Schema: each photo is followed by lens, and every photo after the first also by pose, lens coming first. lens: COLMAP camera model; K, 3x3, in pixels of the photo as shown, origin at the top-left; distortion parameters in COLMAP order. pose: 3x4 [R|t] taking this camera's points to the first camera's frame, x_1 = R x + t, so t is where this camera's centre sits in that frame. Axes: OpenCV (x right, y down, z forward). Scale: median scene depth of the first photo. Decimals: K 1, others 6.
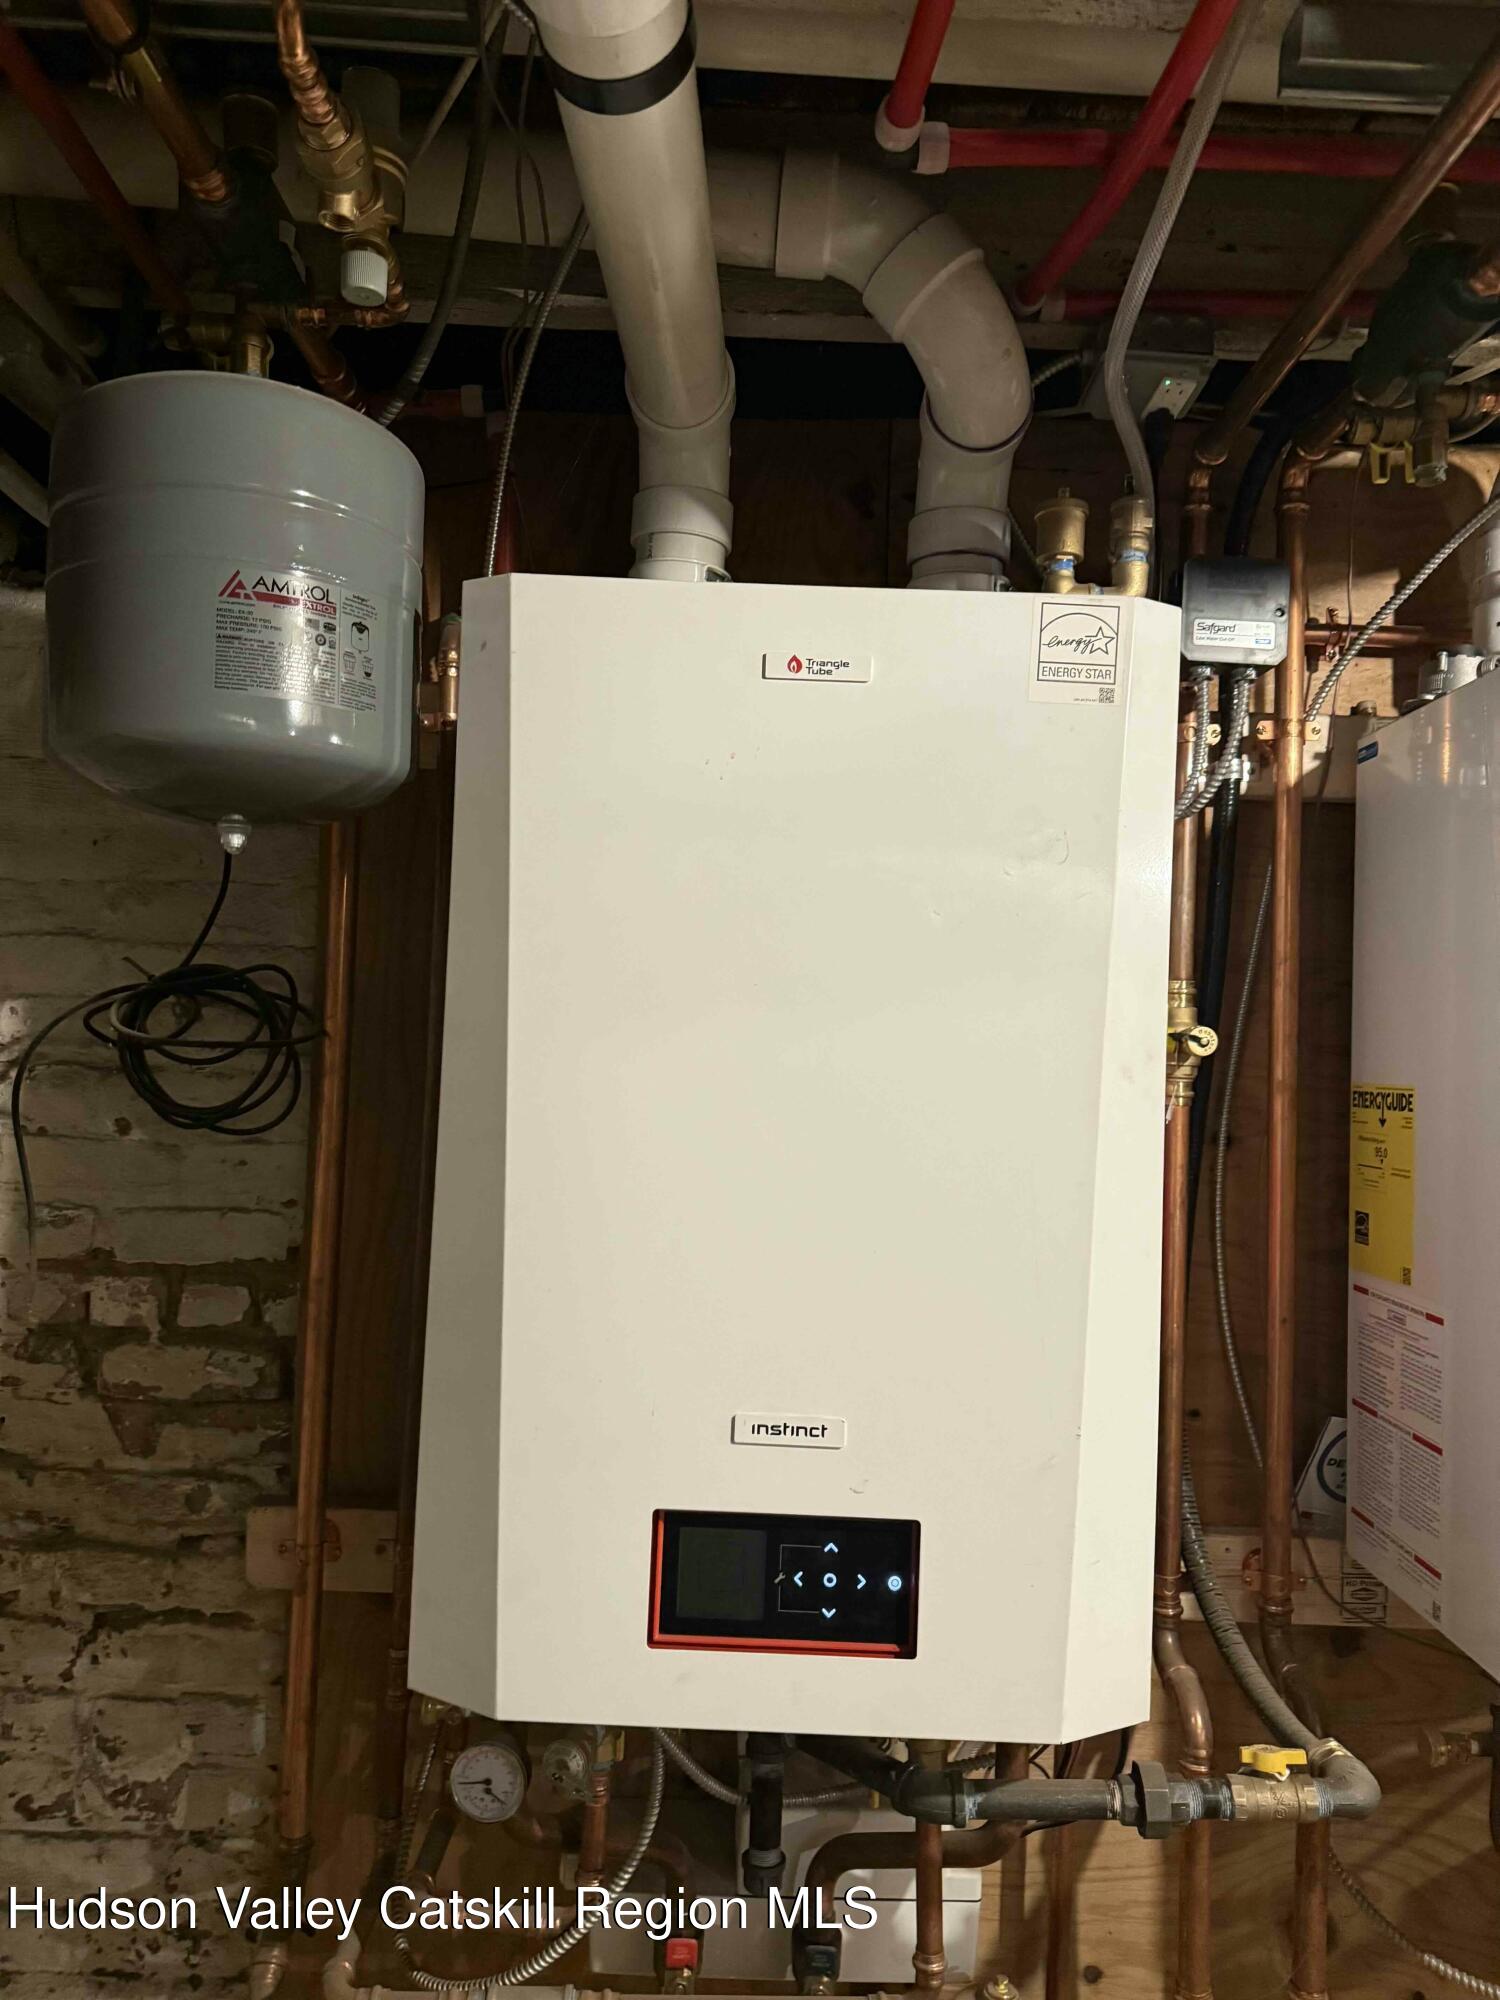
lens RADIAL K [[1430.2, 0, 750.0], [0, 1430.2, 1000.0], [0, 0, 1]] dist [0.011576, -0.003464]
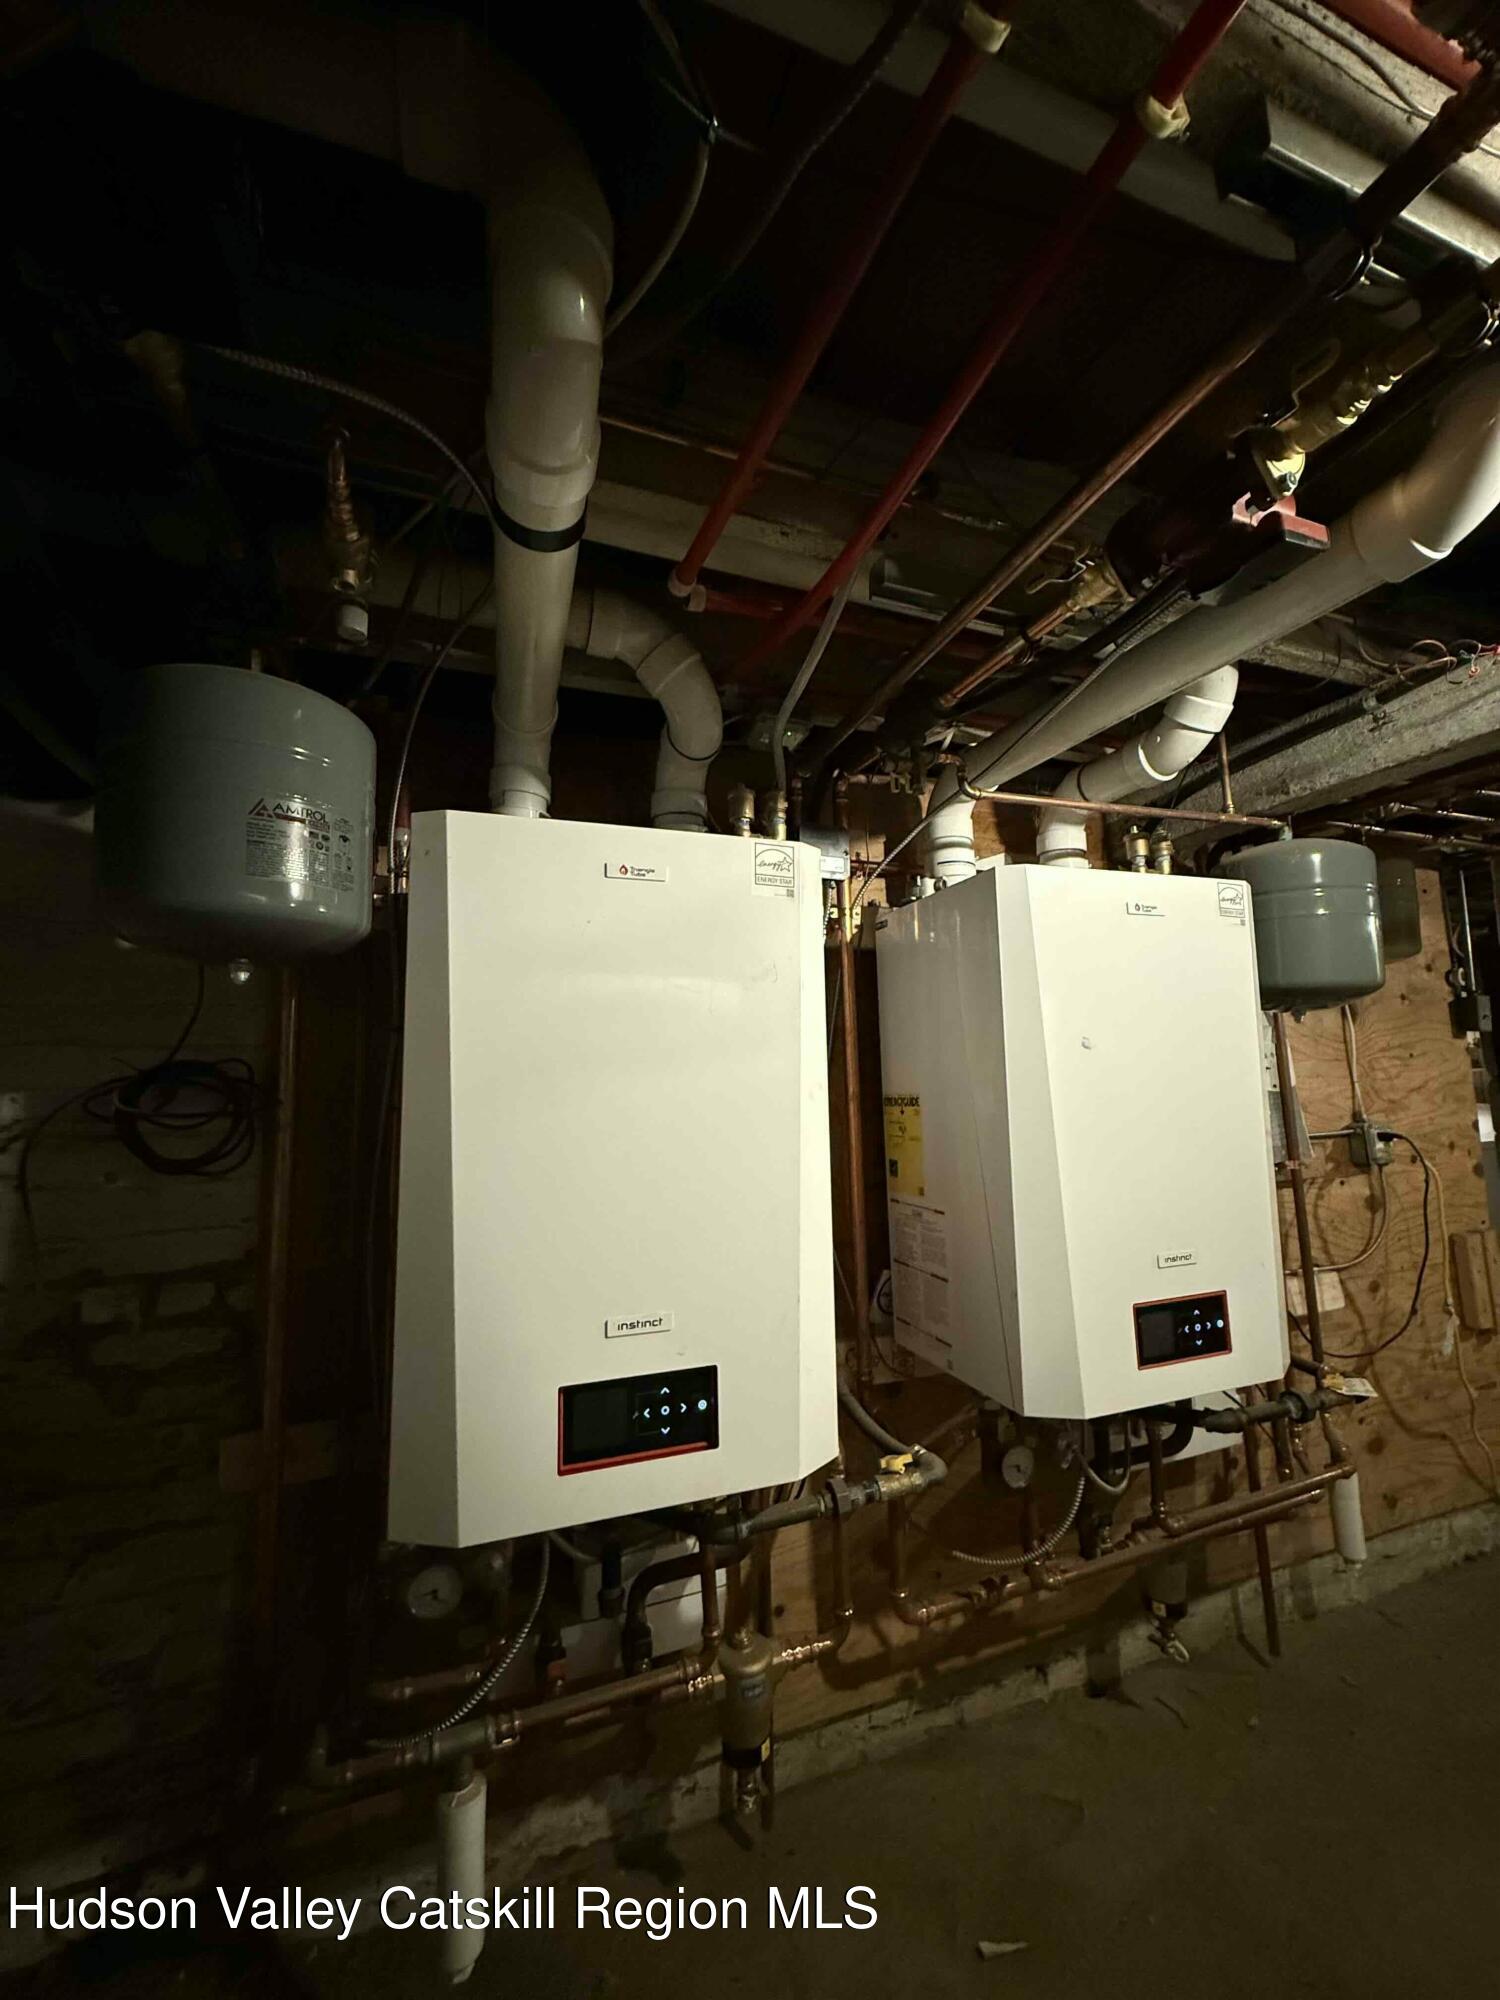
lens RADIAL K [[793.7, 0, 750.0], [0, 793.7, 1000.0], [0, 0, 1]] dist [0.000265, 0.002715]
pose [[0.940956, -0.021258, 0.337860, -0.127875], [0.046163, 0.996761, -0.065850, -0.006912], [-0.335366, 0.077558, 0.938890, 0.046989]]
